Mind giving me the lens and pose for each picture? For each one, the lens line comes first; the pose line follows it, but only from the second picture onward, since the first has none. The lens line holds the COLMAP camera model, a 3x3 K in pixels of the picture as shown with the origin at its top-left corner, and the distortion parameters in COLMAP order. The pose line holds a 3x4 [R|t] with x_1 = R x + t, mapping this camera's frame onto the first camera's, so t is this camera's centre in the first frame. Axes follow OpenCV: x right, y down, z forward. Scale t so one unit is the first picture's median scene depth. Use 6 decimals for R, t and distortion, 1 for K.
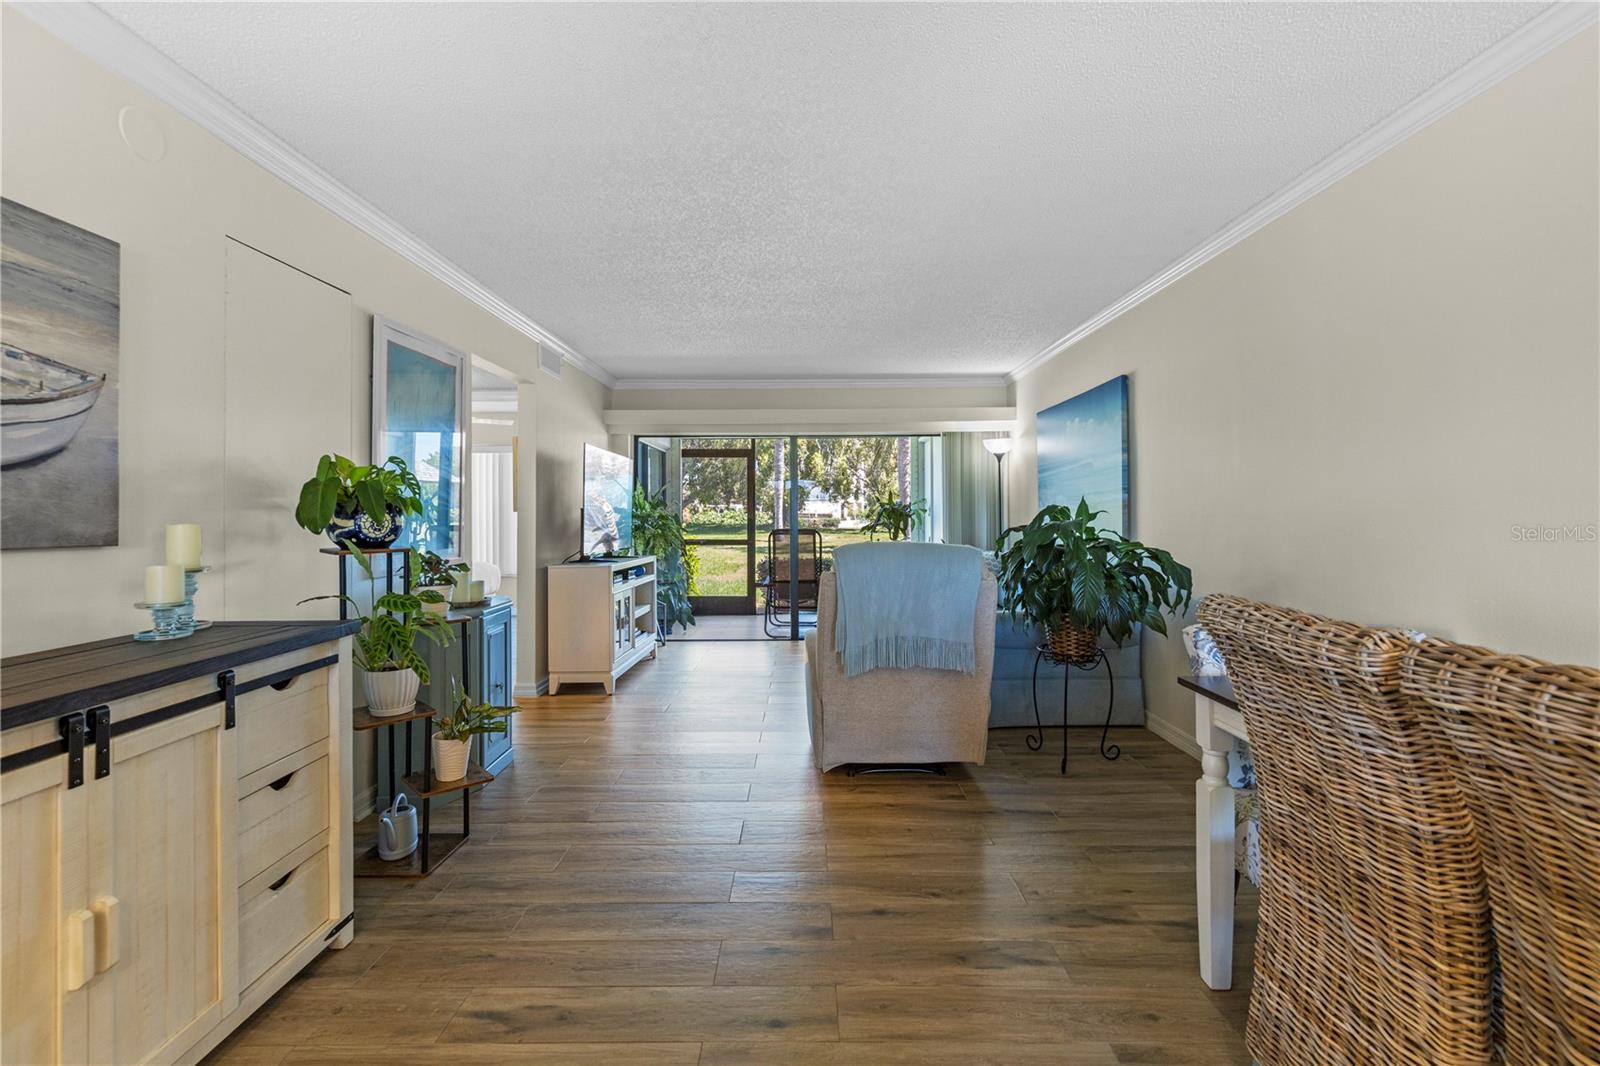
lens RADIAL K [[720.9, 0, 802.8], [0, 720.9, 528.0], [0, 0, 1]] dist [0.002296, -0.000142]
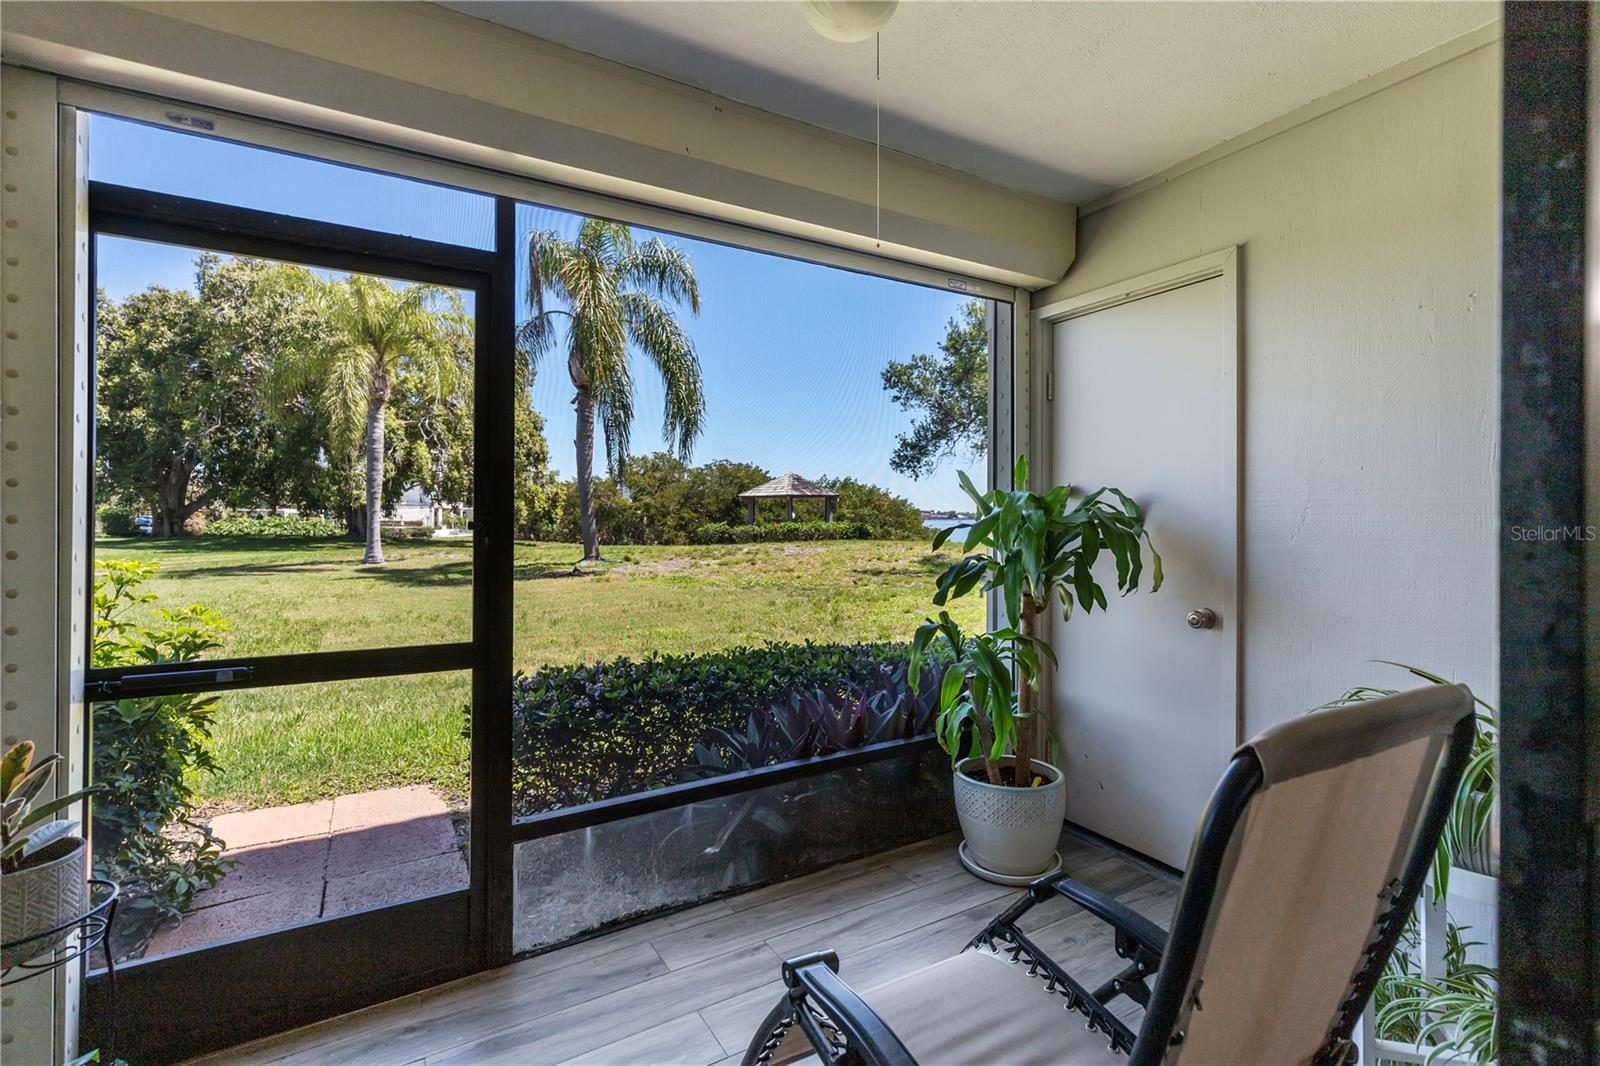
lens RADIAL K [[718.4, 0, 800.4], [0, 718.4, 513.3], [0, 0, 1]] dist [0.007410, 0.000070]
pose [[0.861655, 0.011590, 0.507362, -0.018949], [0.004853, 0.999505, -0.031075, -0.003062], [-0.507471, 0.029238, 0.861173, 0.137724]]
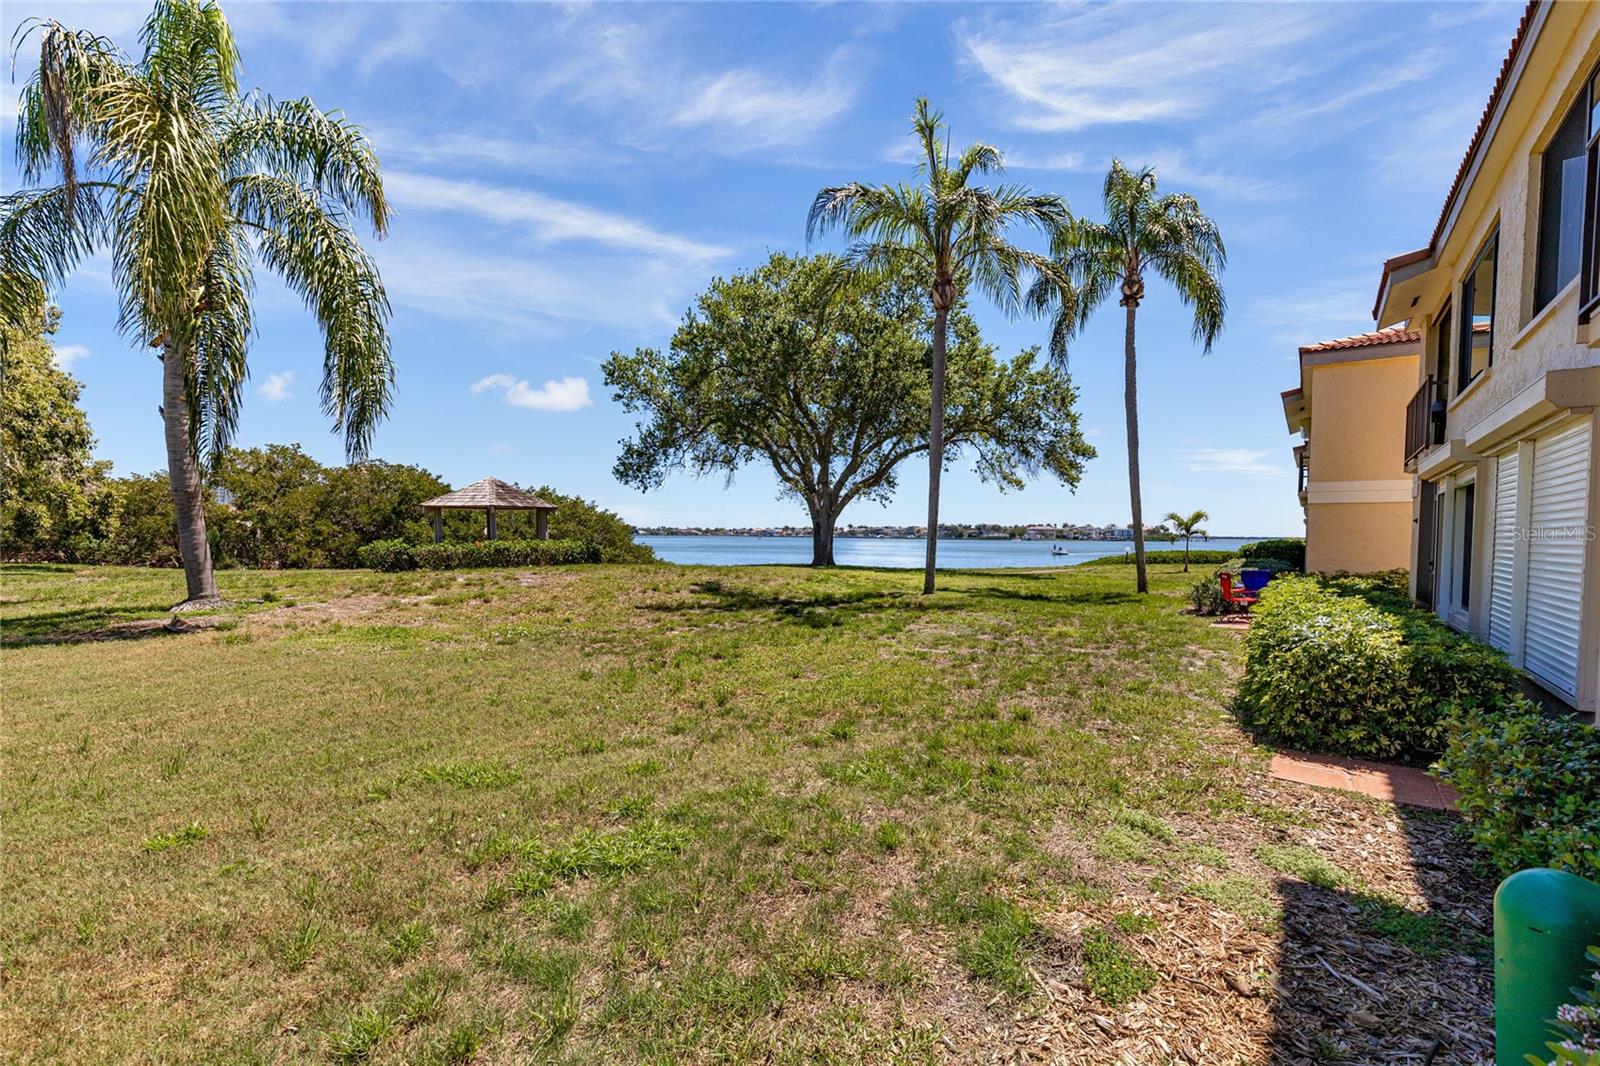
lens RADIAL K [[732.7, 0, 800.8], [0, 732.7, 572.3], [0, 0, 1]] dist [0.003325, -0.000234]
pose [[0.568588, -0.028680, 0.822122, -0.008884], [0.005997, 0.999510, 0.030721, -0.006526], [-0.822600, -0.012538, 0.568482, 0.213862]]
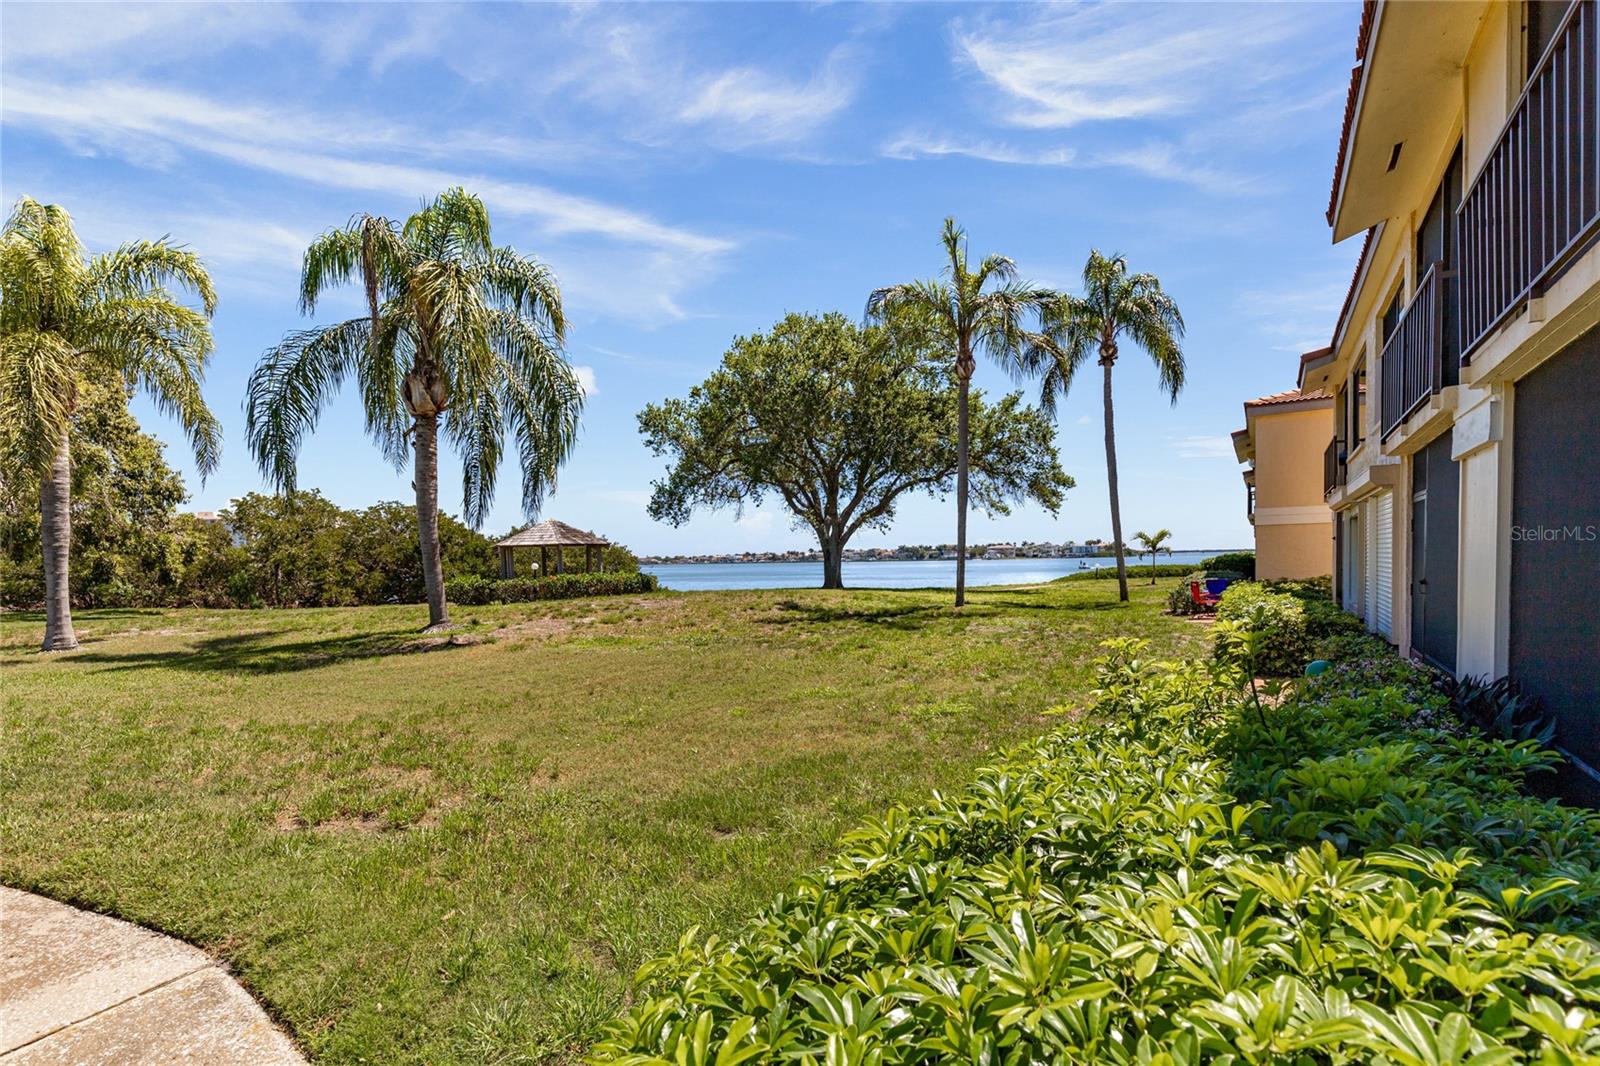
lens RADIAL K [[734.8, 0, 785.0], [0, 734.8, 594.1], [0, 0, 1]] dist [-0.001123, -0.000347]
pose [[0.543570, -0.041228, 0.838351, -0.103941], [0.035446, 0.999029, 0.026147, -0.007419], [-0.838615, 0.015504, 0.544503, 0.211661]]
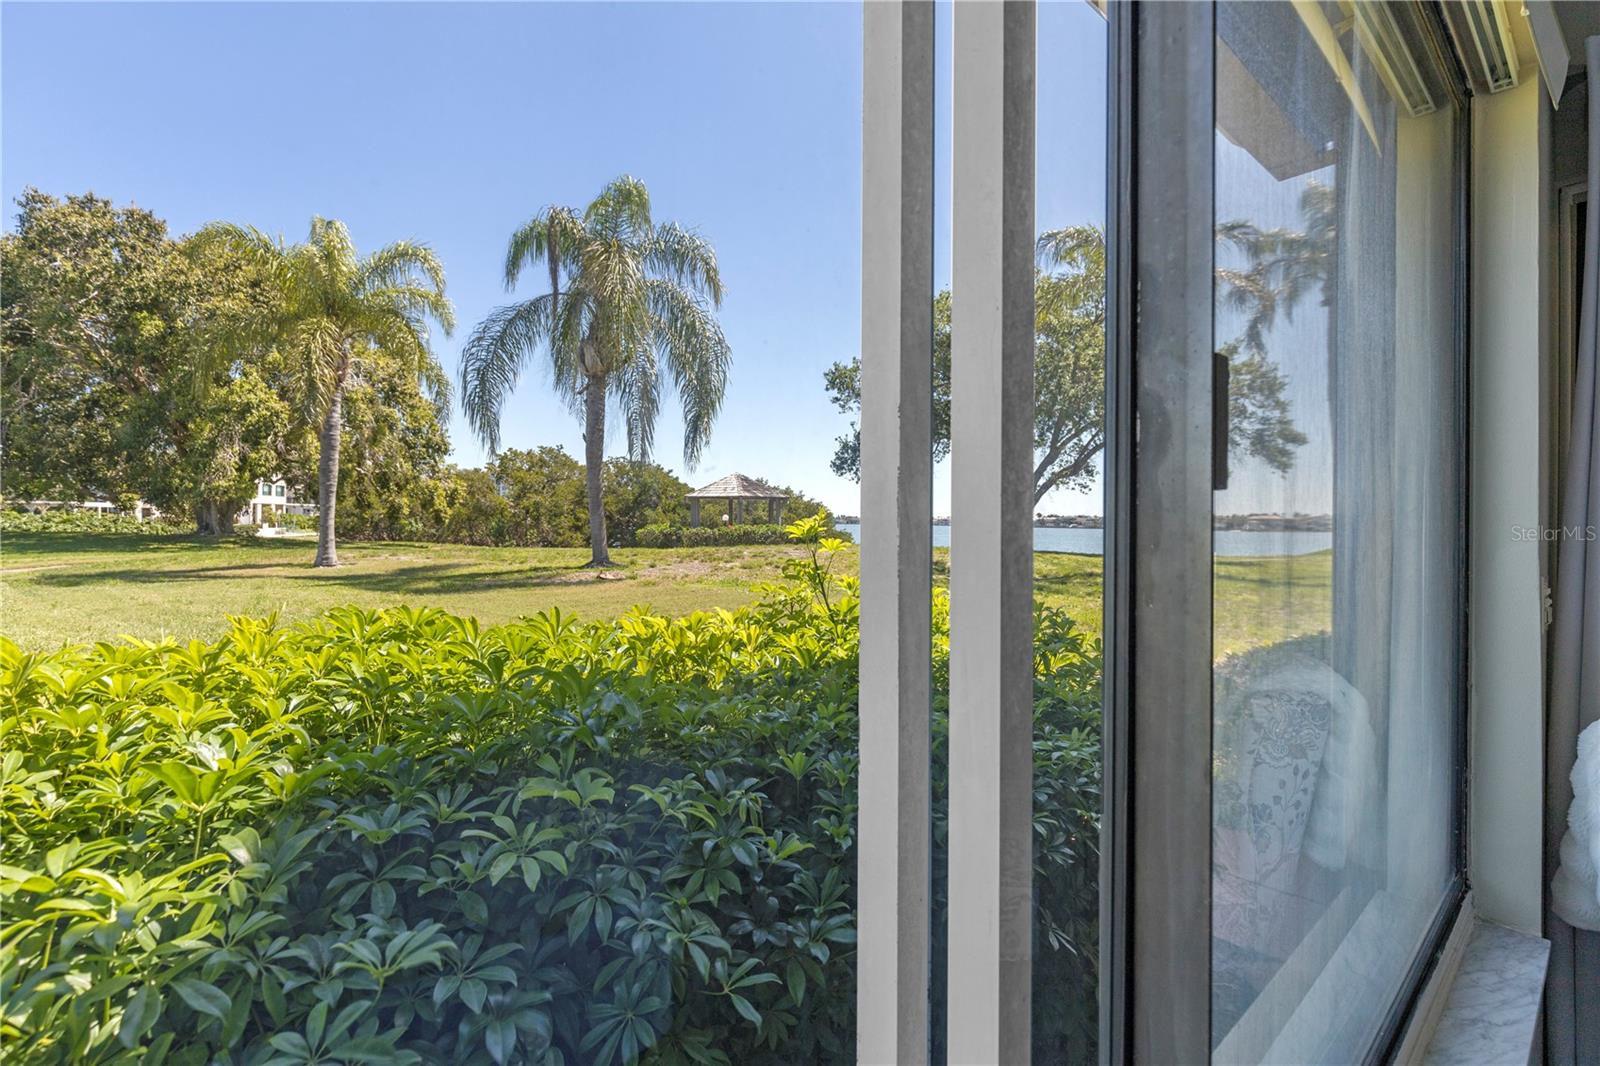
lens RADIAL K [[745.3, 0, 800.0], [0, 745.3, 533.0], [0, 0, 1]] dist [-0.010882, -0.000546]
pose [[0.750325, 0.007174, 0.661031, -0.085731], [-0.002638, 0.999966, -0.007858, -0.002669], [-0.661064, 0.004153, 0.750318, 0.177717]]
